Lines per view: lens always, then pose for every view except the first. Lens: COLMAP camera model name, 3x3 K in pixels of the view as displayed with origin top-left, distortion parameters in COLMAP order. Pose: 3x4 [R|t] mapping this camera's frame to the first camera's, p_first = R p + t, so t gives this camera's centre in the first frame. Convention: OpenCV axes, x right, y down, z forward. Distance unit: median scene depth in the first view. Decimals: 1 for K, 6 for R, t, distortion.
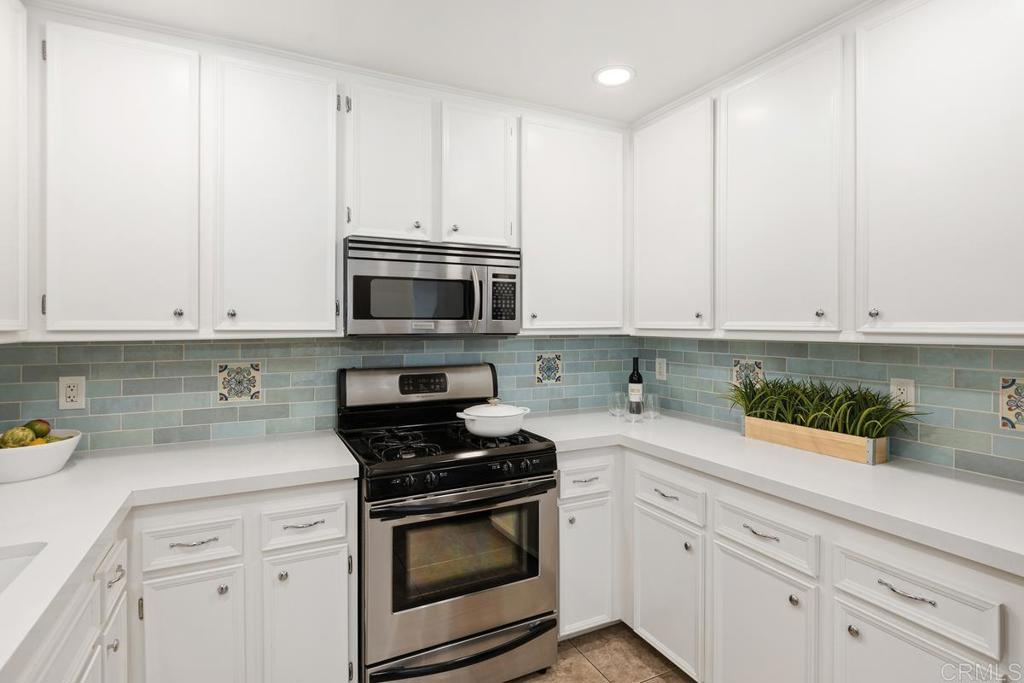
lens RADIAL K [[525.3, 0, 514.8], [0, 525.3, 323.3], [0, 0, 1]] dist [0.001940, 0.000074]
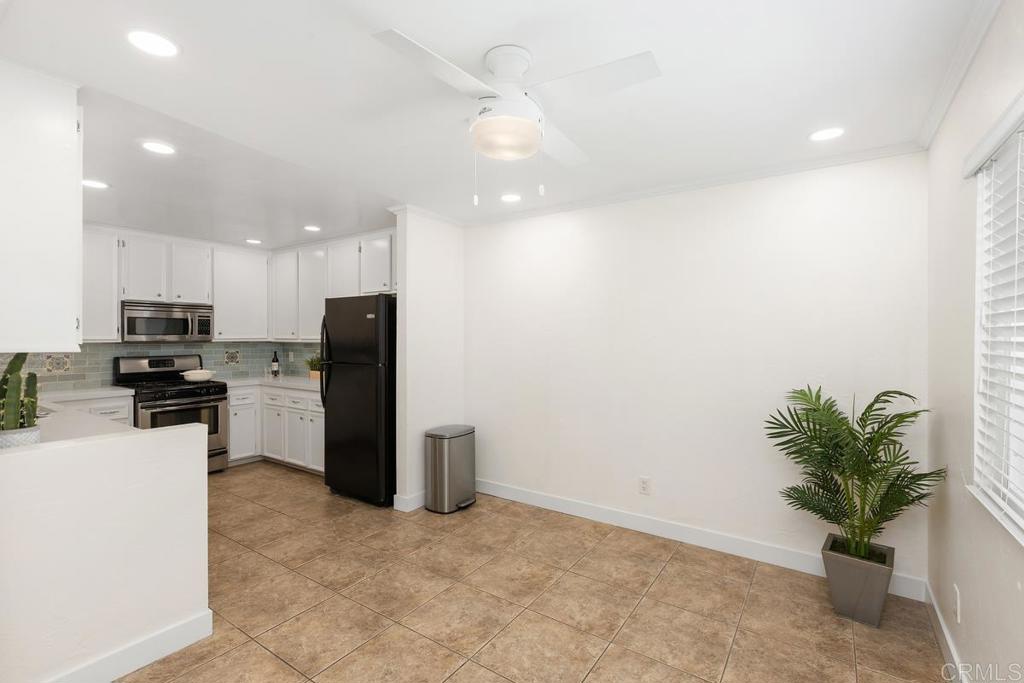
lens RADIAL K [[460.9, 0, 509.8], [0, 460.9, 337.9], [0, 0, 1]] dist [-0.000782, 0.000639]
pose [[0.872580, -0.002013, 0.488468, 0.177473], [-0.000701, 0.999985, 0.005373, -0.006108], [-0.488472, -0.005031, 0.872565, -1.578743]]
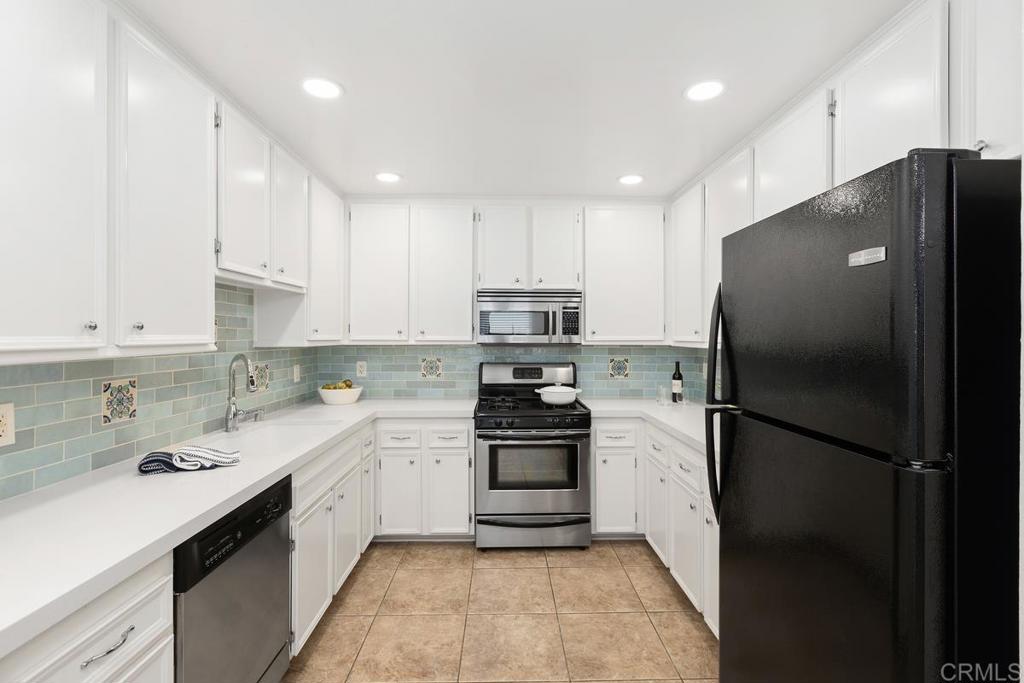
lens RADIAL K [[460.9, 0, 512.2], [0, 460.9, 334.9], [0, 0, 1]] dist [-0.000782, 0.000639]
pose [[0.906409, 0.001456, -0.422398, 0.440453], [-0.002070, 0.999997, -0.000996, -0.005505], [0.422395, 0.001778, 0.906410, -0.382128]]
